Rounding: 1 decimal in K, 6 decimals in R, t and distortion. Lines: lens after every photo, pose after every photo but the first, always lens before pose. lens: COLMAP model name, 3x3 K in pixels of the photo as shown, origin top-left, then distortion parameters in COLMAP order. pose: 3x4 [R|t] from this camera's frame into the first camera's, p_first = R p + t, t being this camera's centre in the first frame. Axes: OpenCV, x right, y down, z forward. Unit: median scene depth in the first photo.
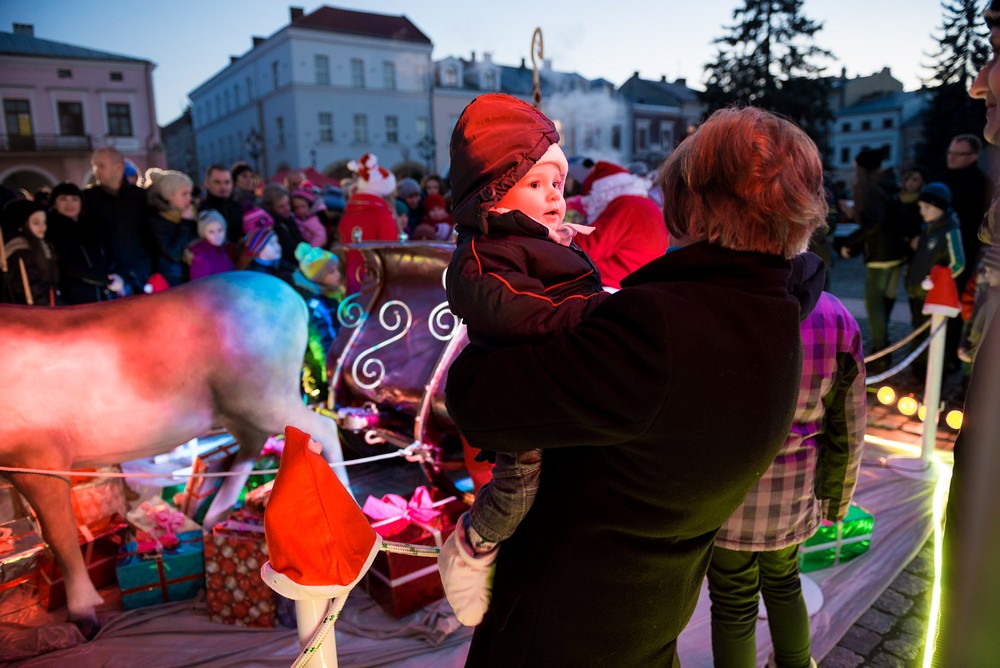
lens RADIAL K [[701.6, 0, 504.7], [0, 701.6, 330.1], [0, 0, 1]] dist [-0.042415, -0.007876]
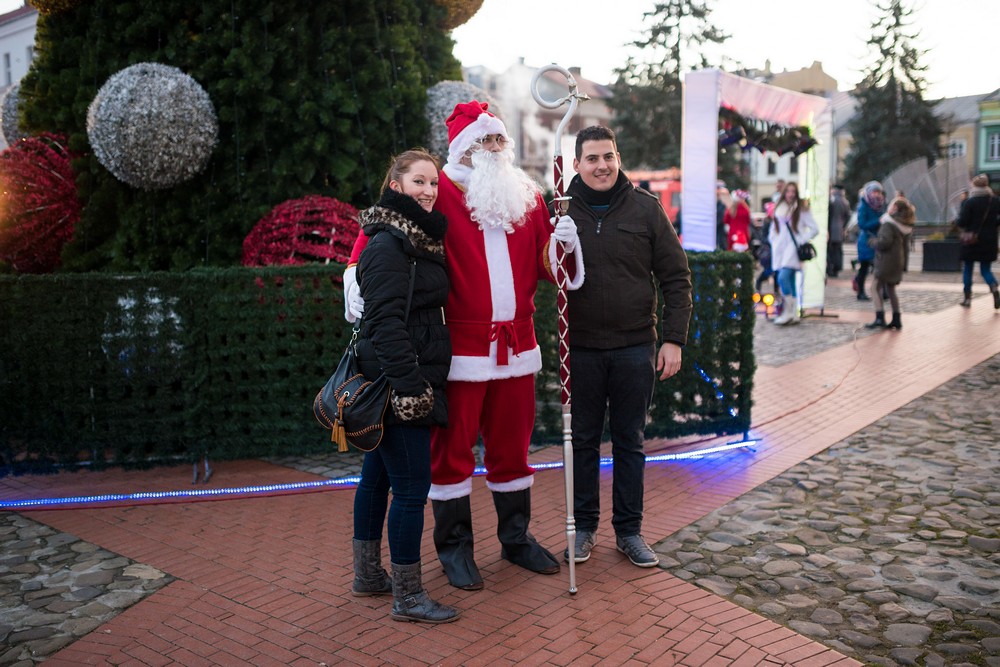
lens RADIAL K [[1029.6, 0, 506.0], [0, 1029.6, 337.4], [0, 0, 1]] dist [-0.026472, 0.000000]
pose [[0.982670, -0.003722, 0.185324, -0.077280], [0.016101, 0.997733, -0.065335, 0.043645], [-0.184660, 0.067187, 0.980503, -0.211552]]
